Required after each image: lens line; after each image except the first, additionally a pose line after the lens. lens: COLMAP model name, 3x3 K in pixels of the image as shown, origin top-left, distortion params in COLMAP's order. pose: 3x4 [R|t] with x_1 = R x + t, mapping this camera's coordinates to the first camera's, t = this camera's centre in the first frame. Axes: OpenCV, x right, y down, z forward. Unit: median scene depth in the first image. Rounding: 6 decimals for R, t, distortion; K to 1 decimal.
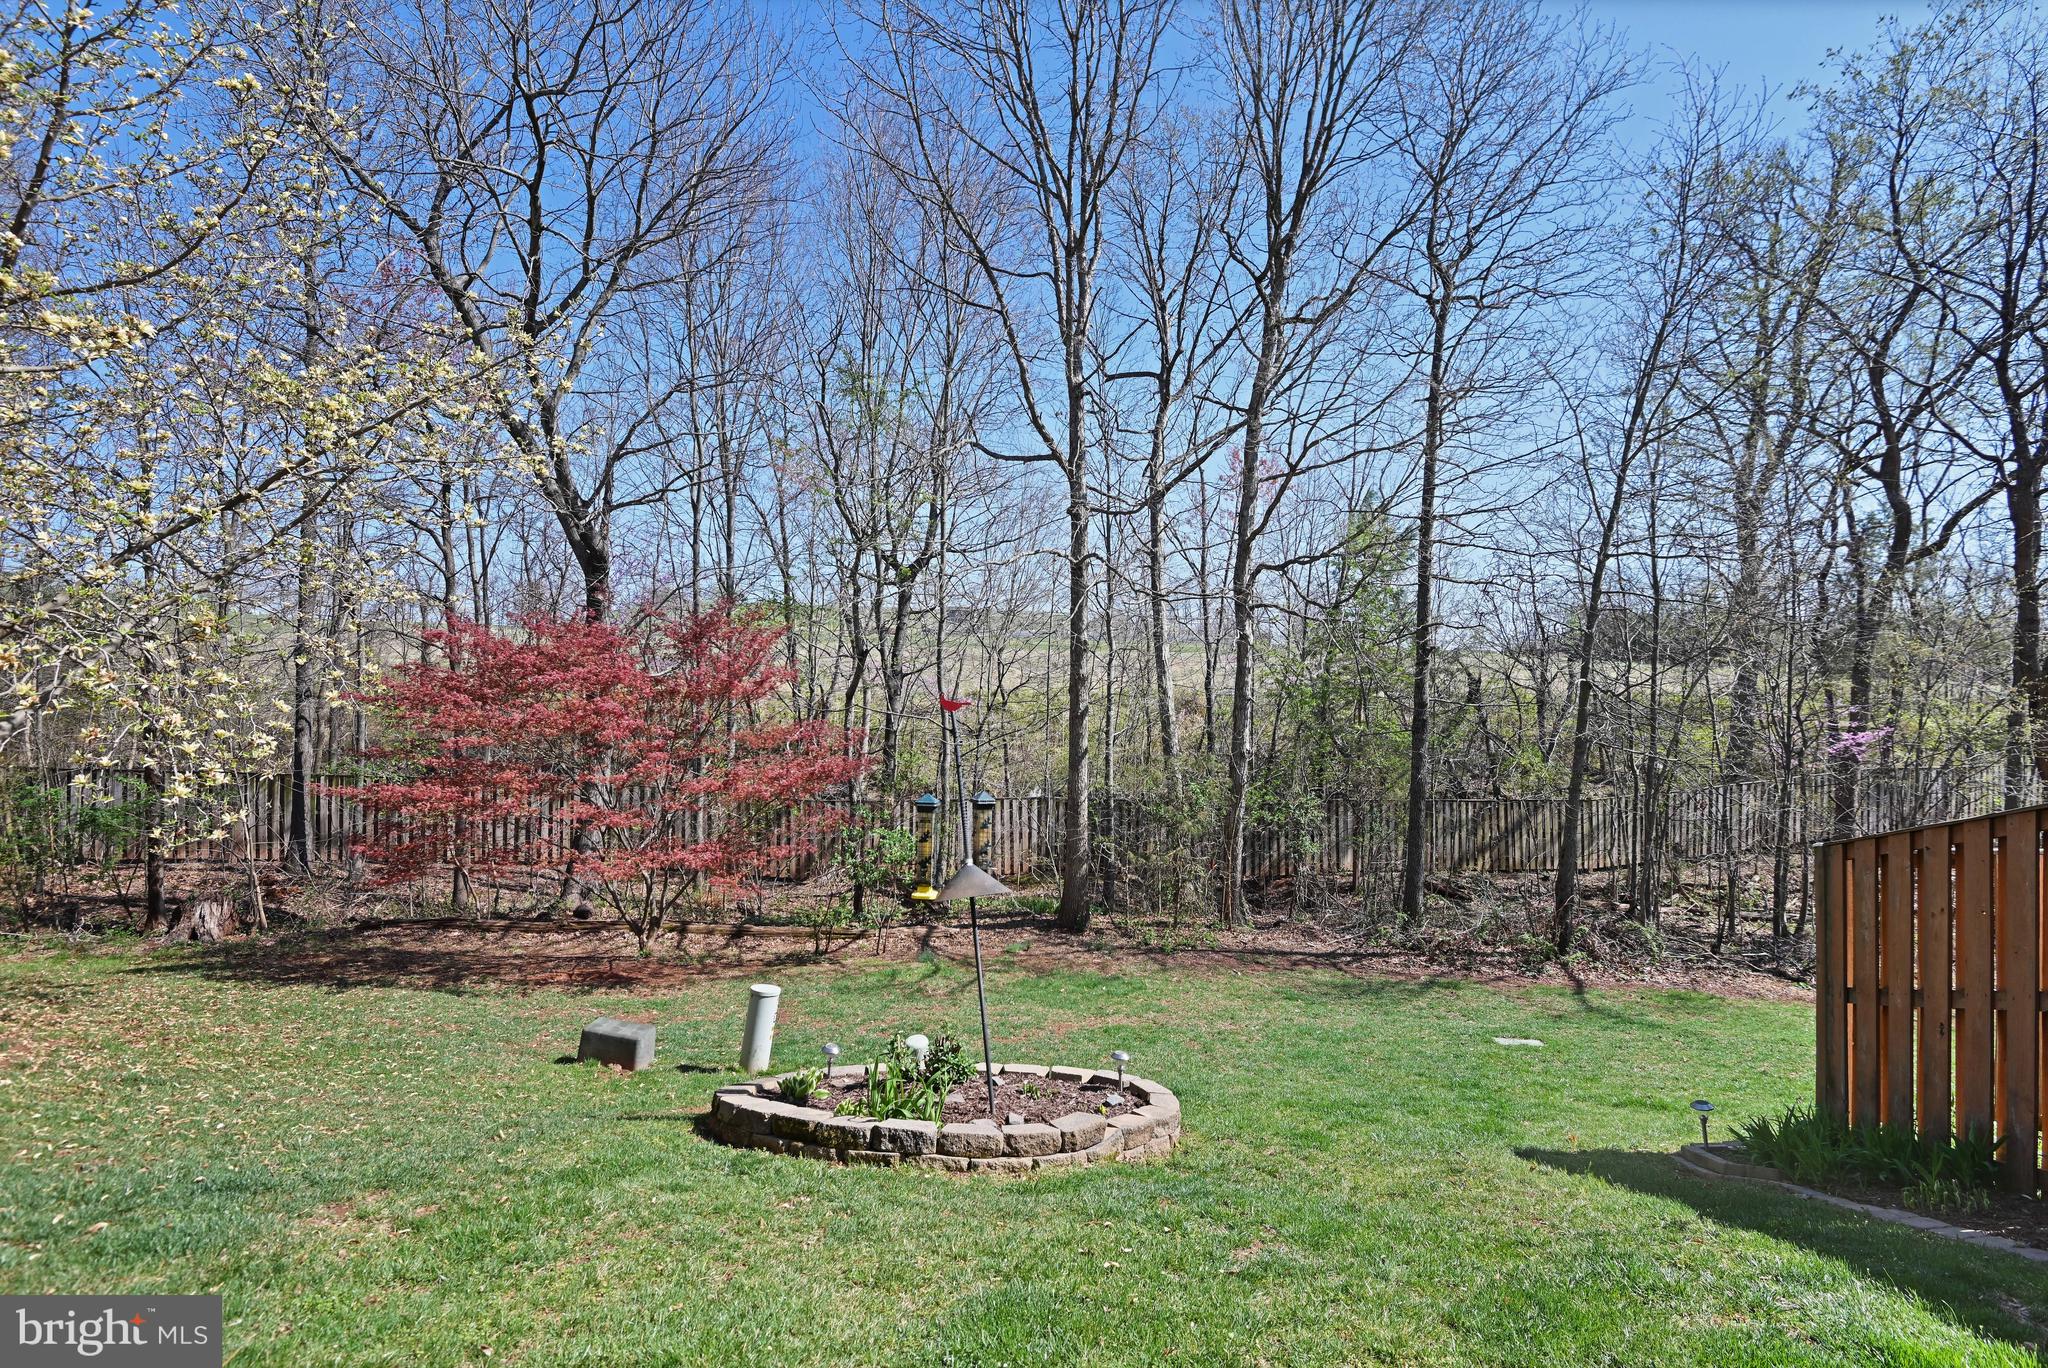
lens RADIAL K [[953.8, 0, 1030.9], [0, 953.8, 654.0], [0, 0, 1]] dist [-0.013082, -0.003769]
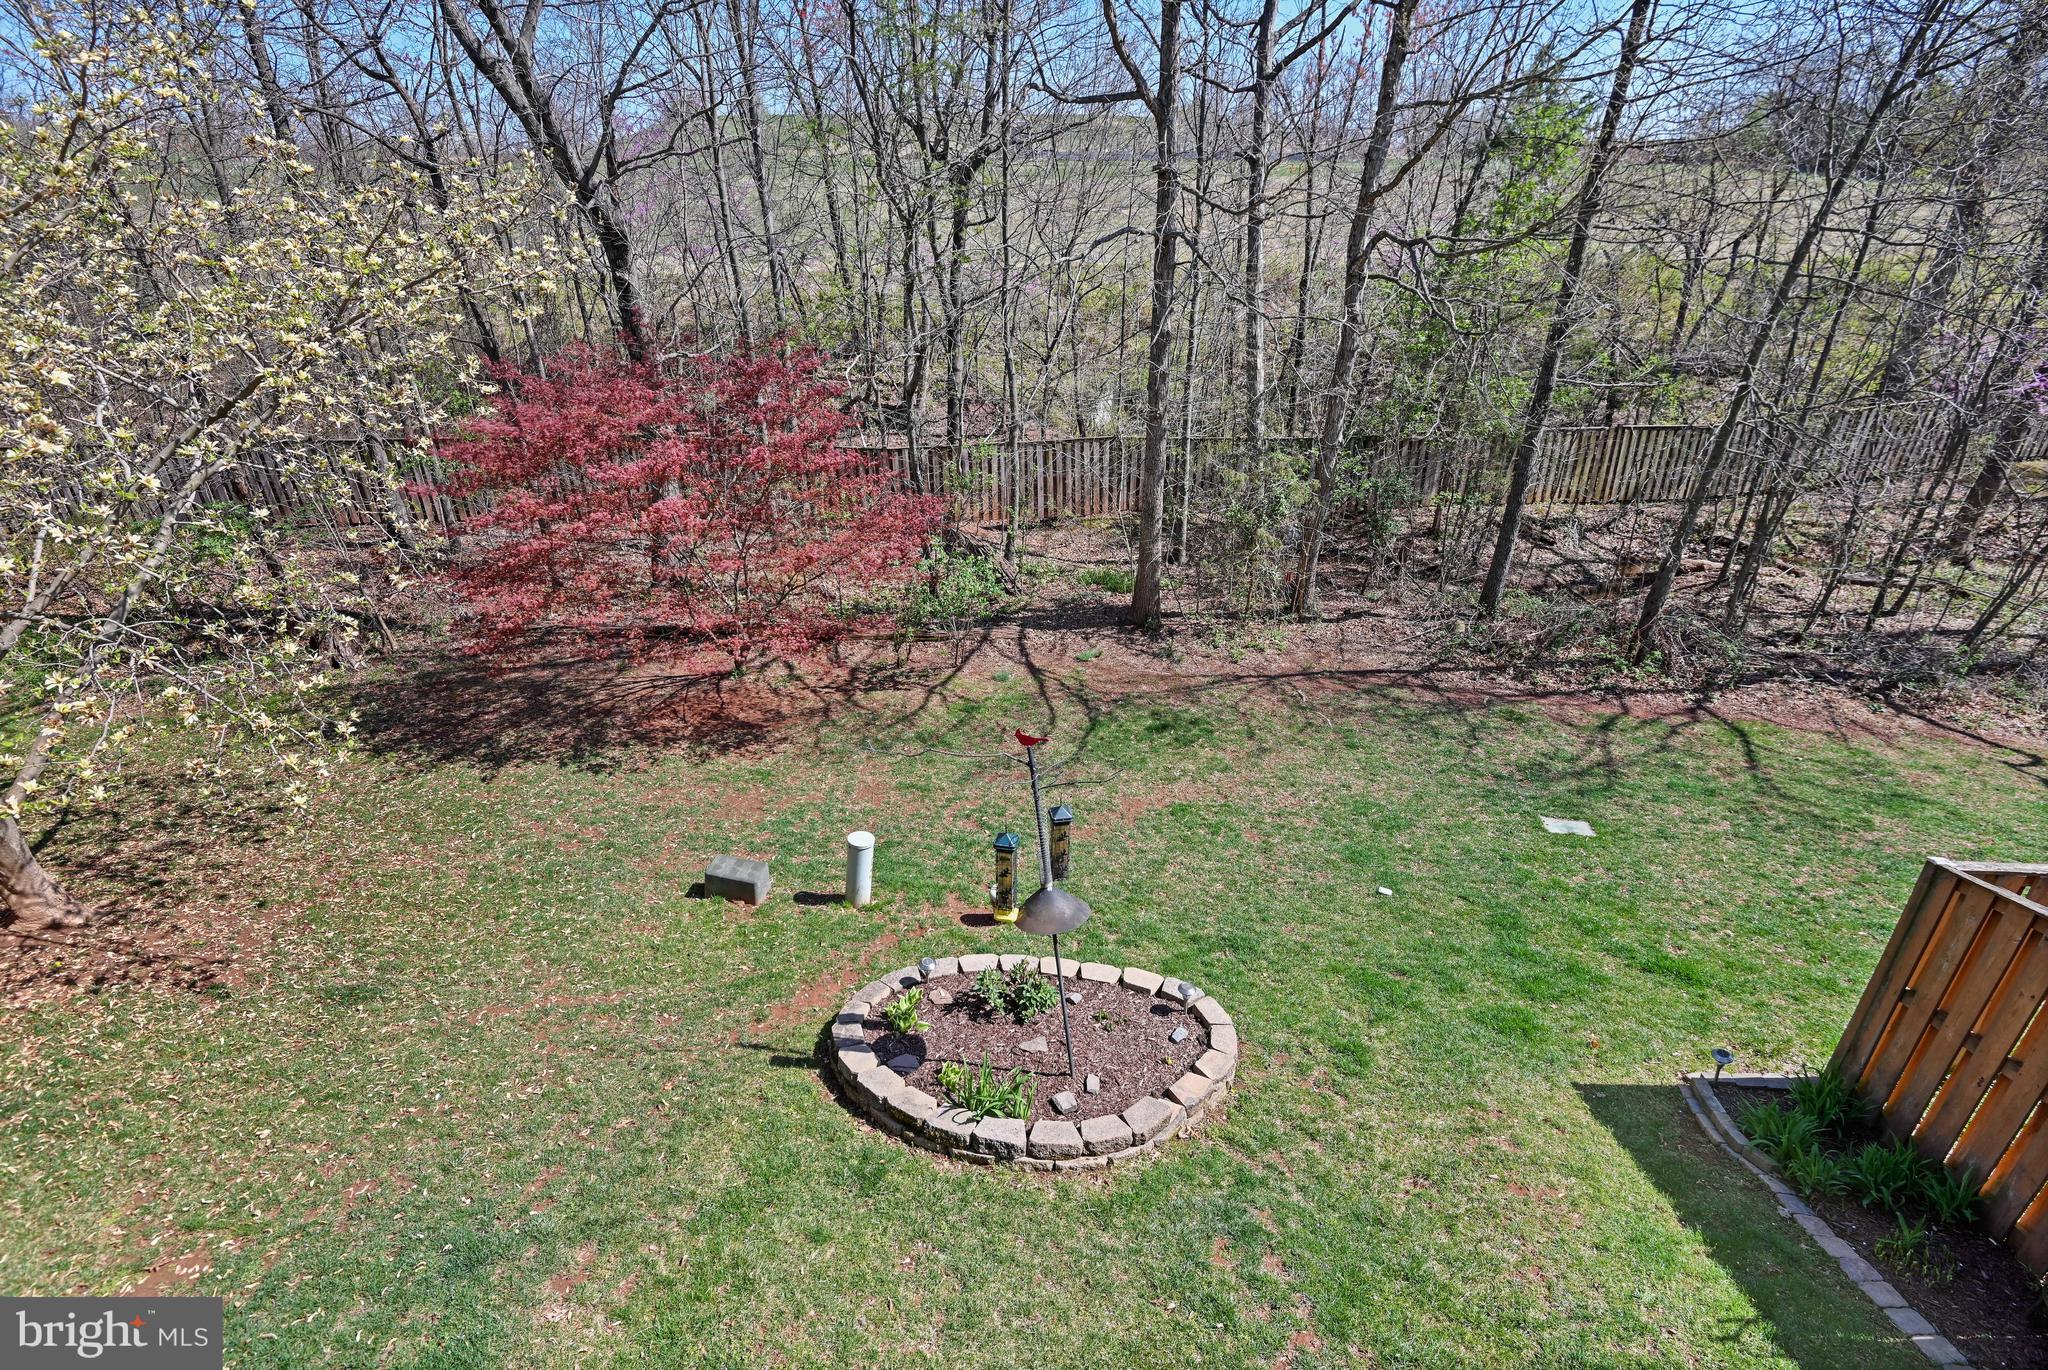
lens RADIAL K [[953.8, 0, 1025.5], [0, 953.8, 691.7], [0, 0, 1]] dist [-0.013082, -0.003769]
pose [[0.997138, 0.014364, -0.074220, -0.005245], [0.021938, 0.884555, 0.465920, -0.136562], [0.072344, -0.466215, 0.881708, 0.057689]]
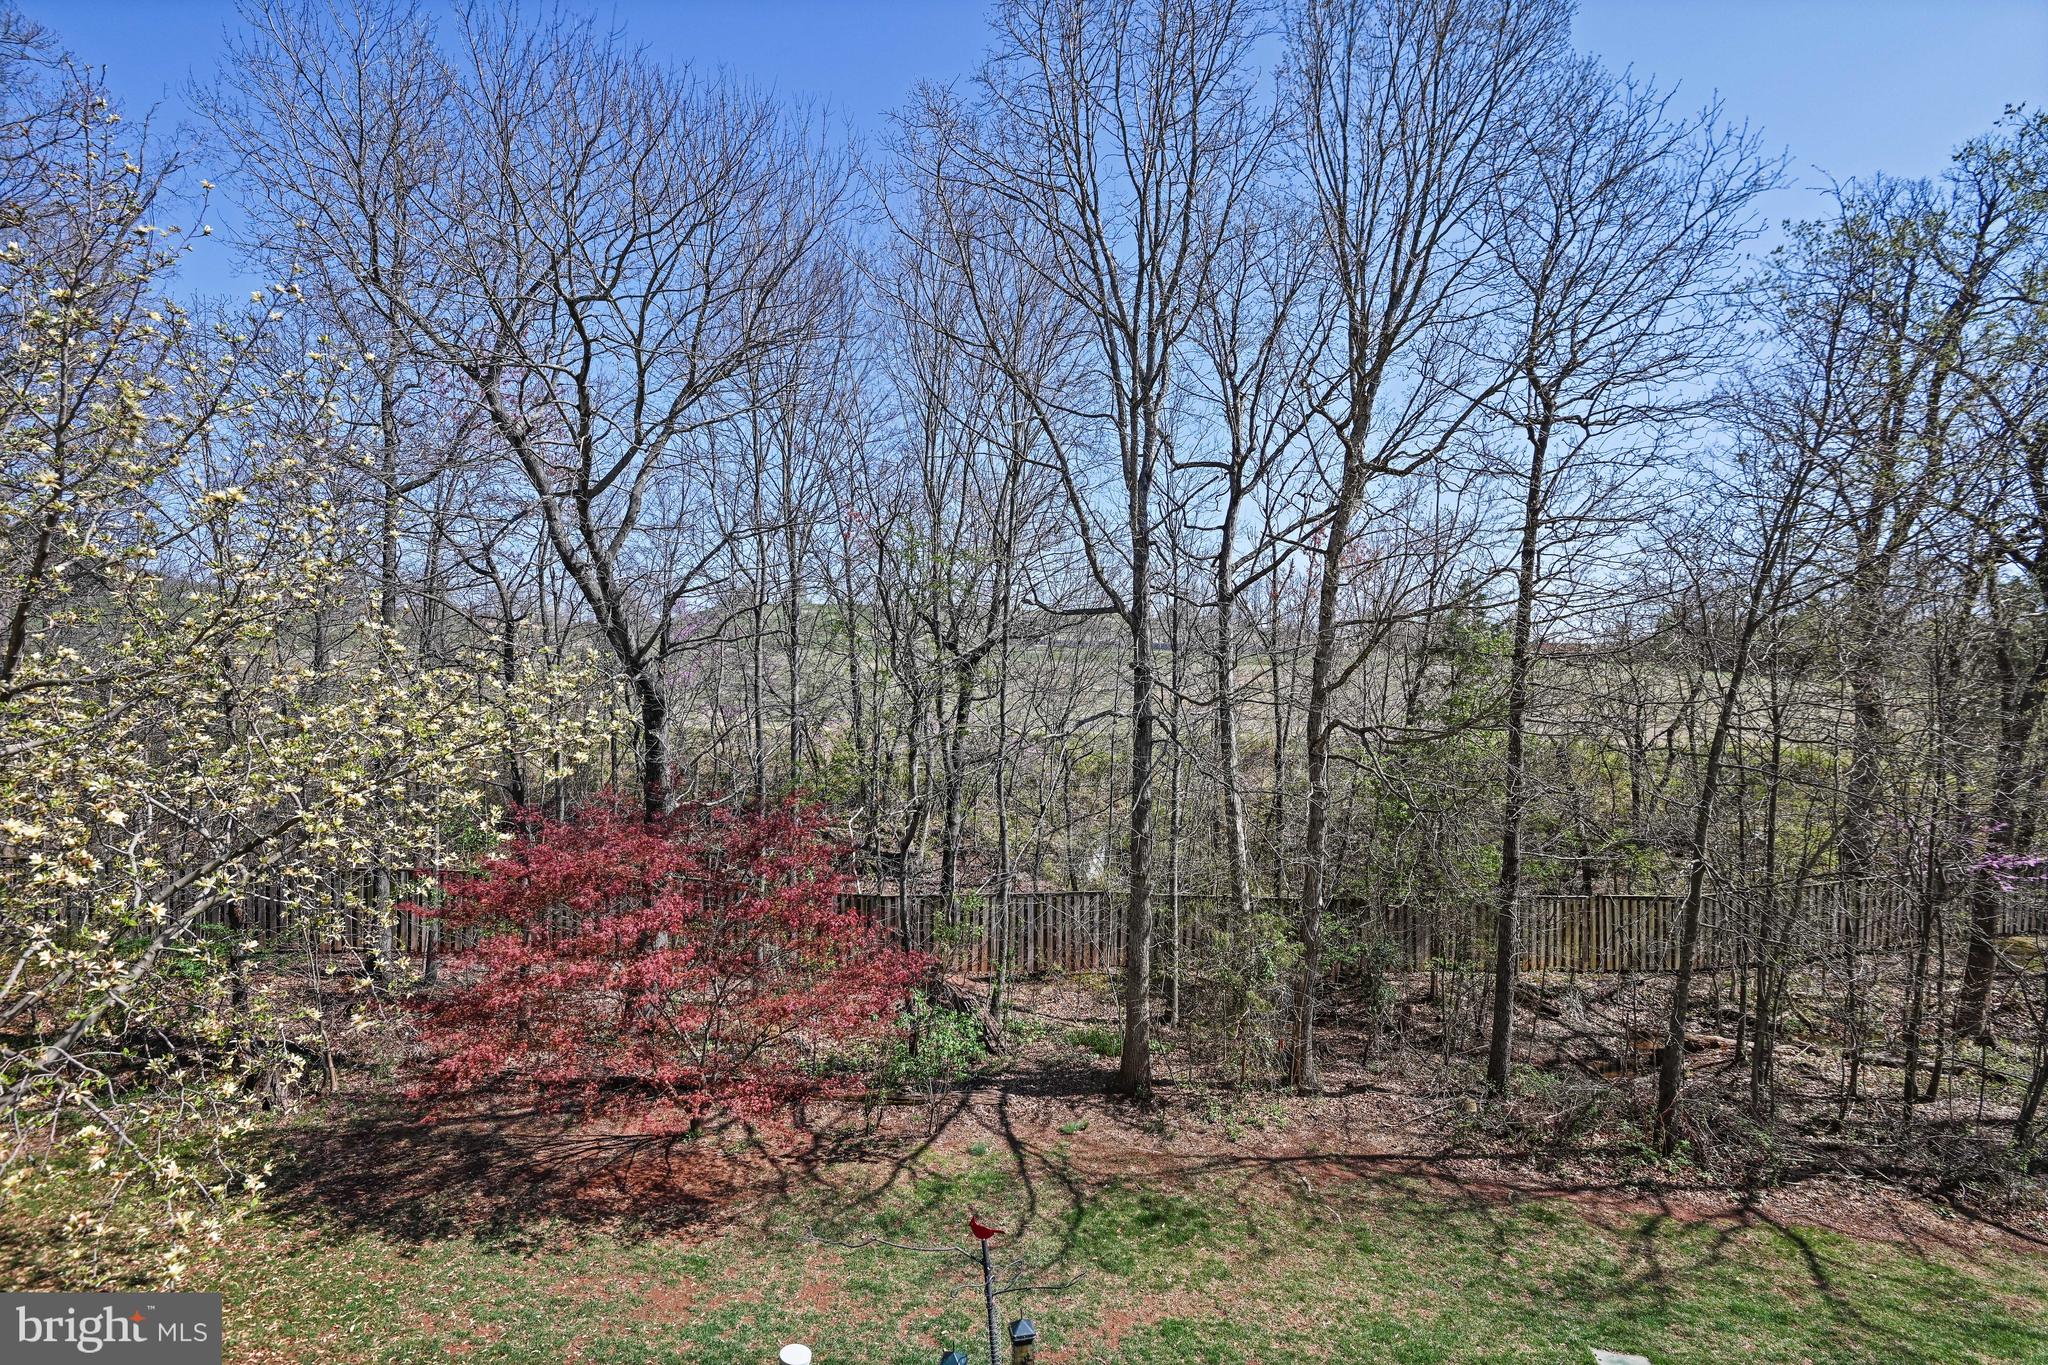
lens RADIAL K [[953.8, 0, 1018.4], [0, 953.8, 684.4], [0, 0, 1]] dist [-0.013082, -0.003769]
pose [[0.996556, 0.008493, -0.082486, 0.005389], [-0.007355, 0.999874, 0.014086, -0.145653], [0.082595, -0.013430, 0.996493, 0.043658]]
